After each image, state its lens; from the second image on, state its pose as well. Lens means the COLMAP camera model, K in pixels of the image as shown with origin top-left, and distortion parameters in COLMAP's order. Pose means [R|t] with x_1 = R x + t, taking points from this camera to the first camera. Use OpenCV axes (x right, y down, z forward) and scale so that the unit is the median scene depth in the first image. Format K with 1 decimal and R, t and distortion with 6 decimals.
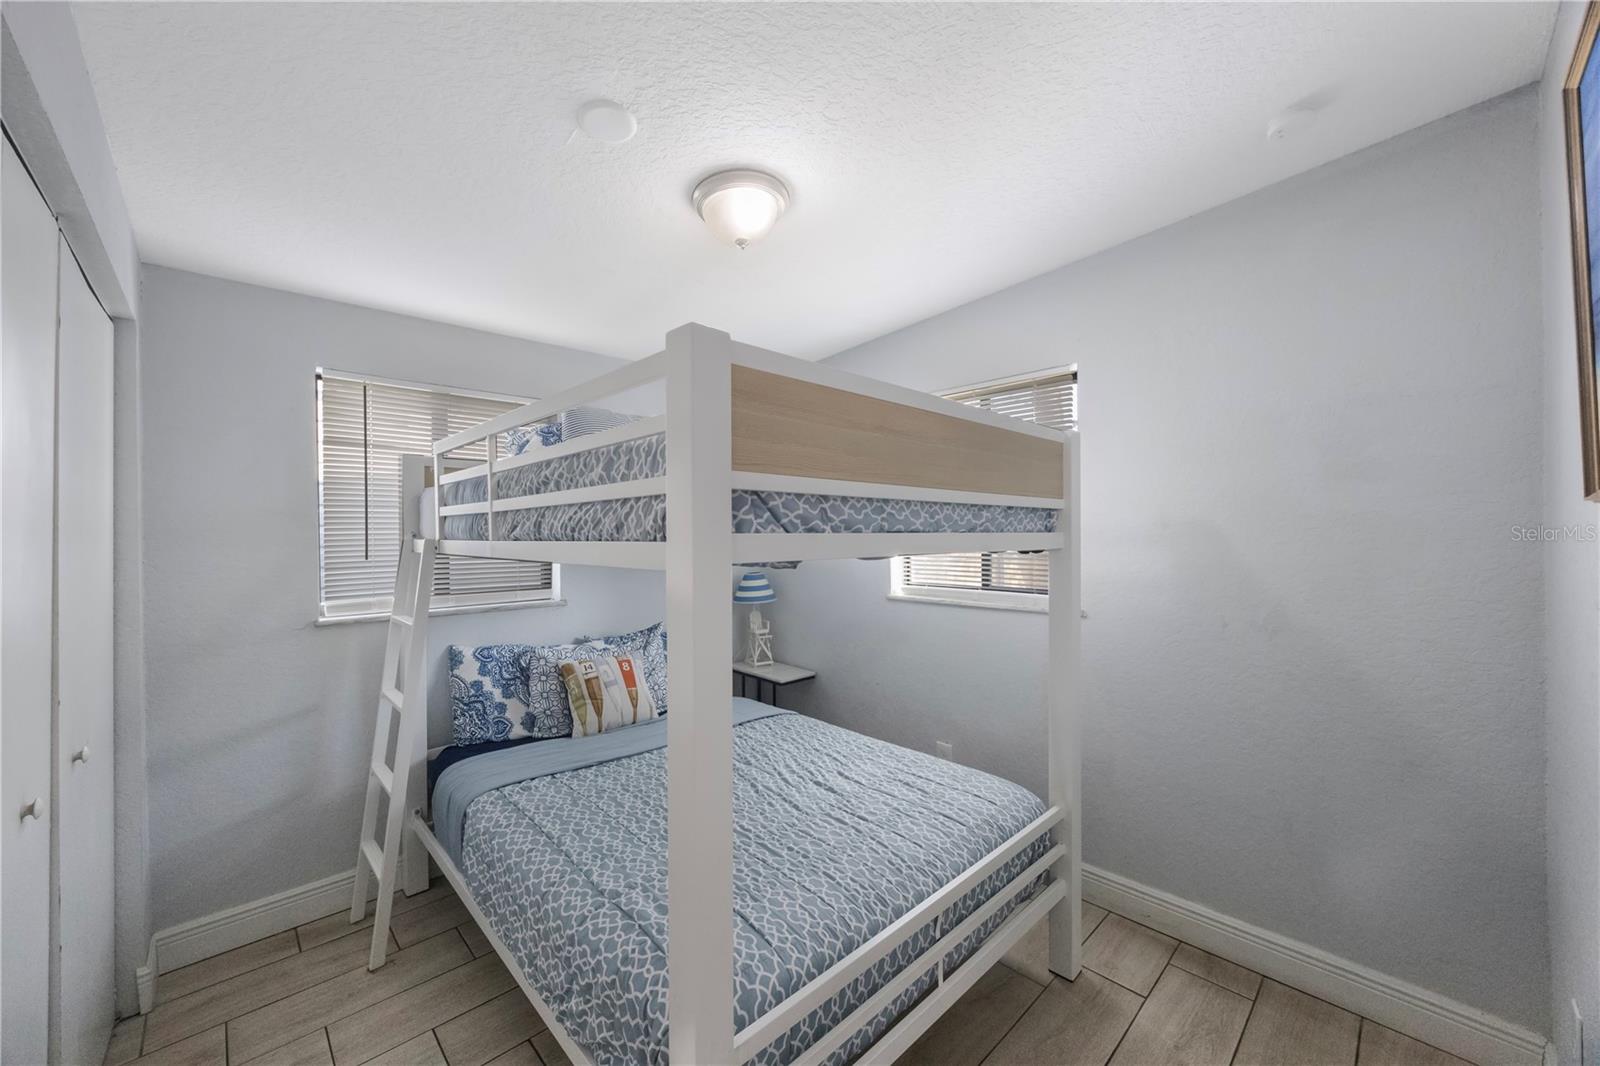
lens RADIAL K [[617.5, 0, 795.8], [0, 617.5, 530.4], [0, 0, 1]] dist [0.000225, -0.000538]
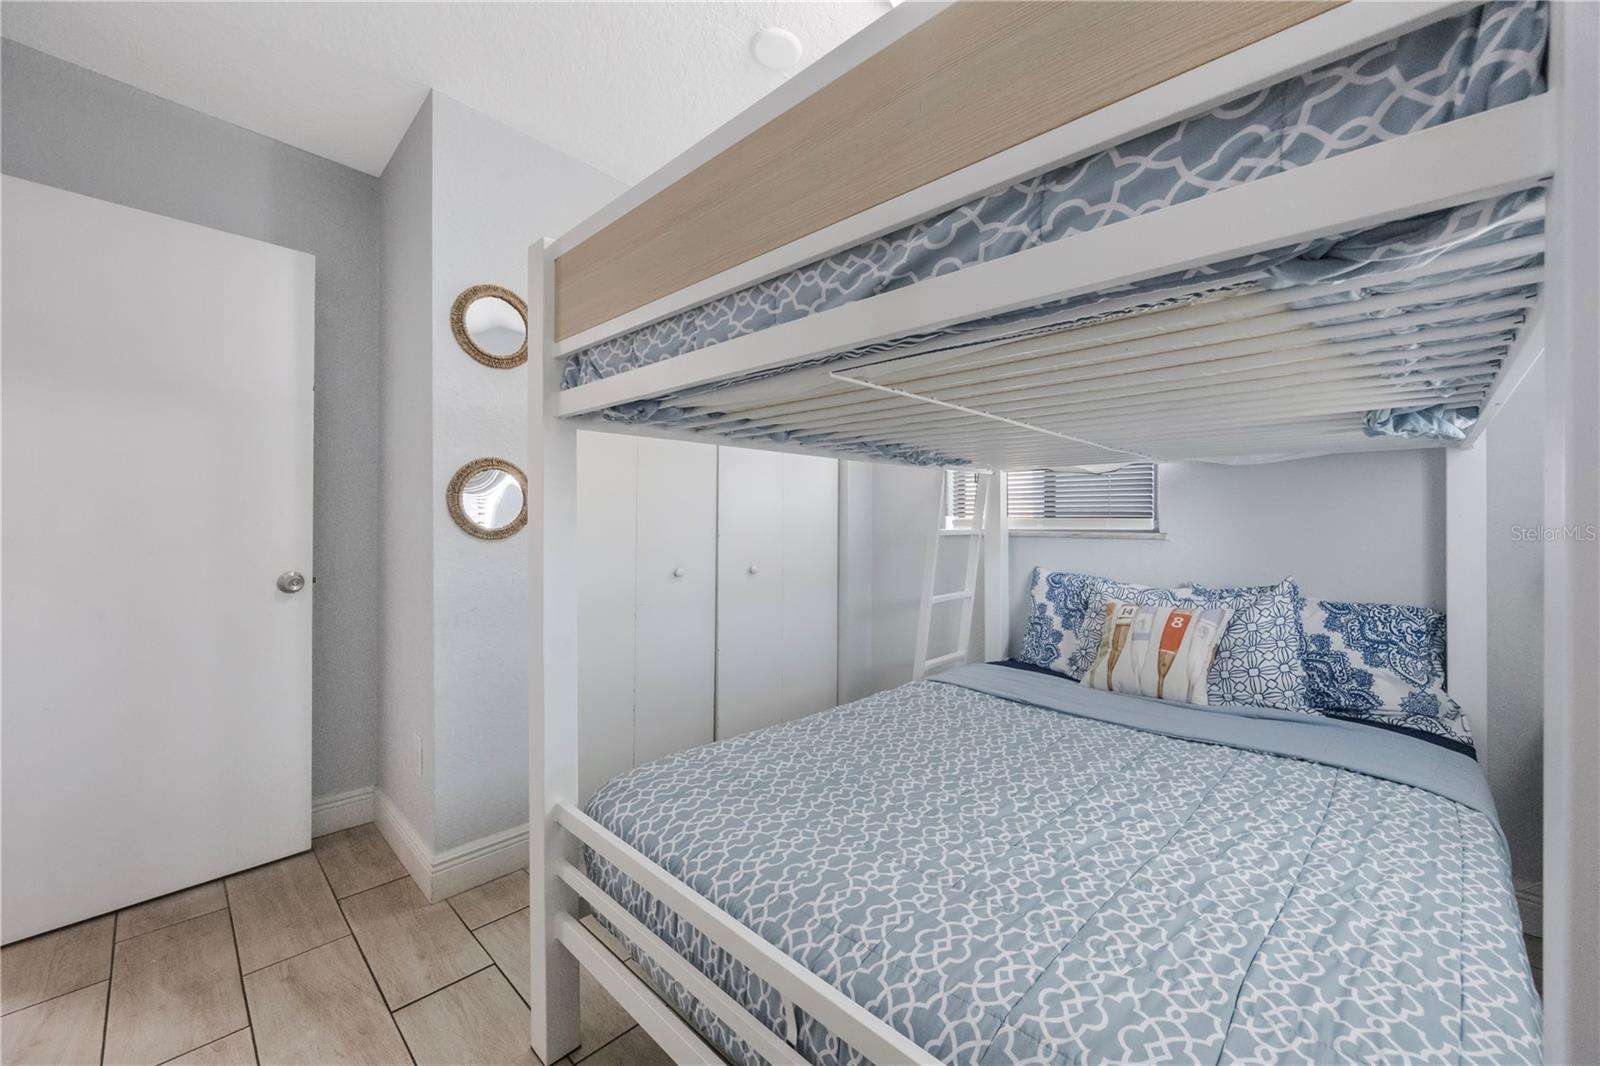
lens RADIAL K [[617.5, 0, 795.8], [0, 617.5, 525.6], [0, 0, 1]] dist [0.000225, -0.000538]
pose [[0.033776, 0.015691, -0.999306, 0.463439], [0.004152, 0.999866, 0.015840, 0.101828], [0.999421, -0.004684, 0.033707, 0.575840]]
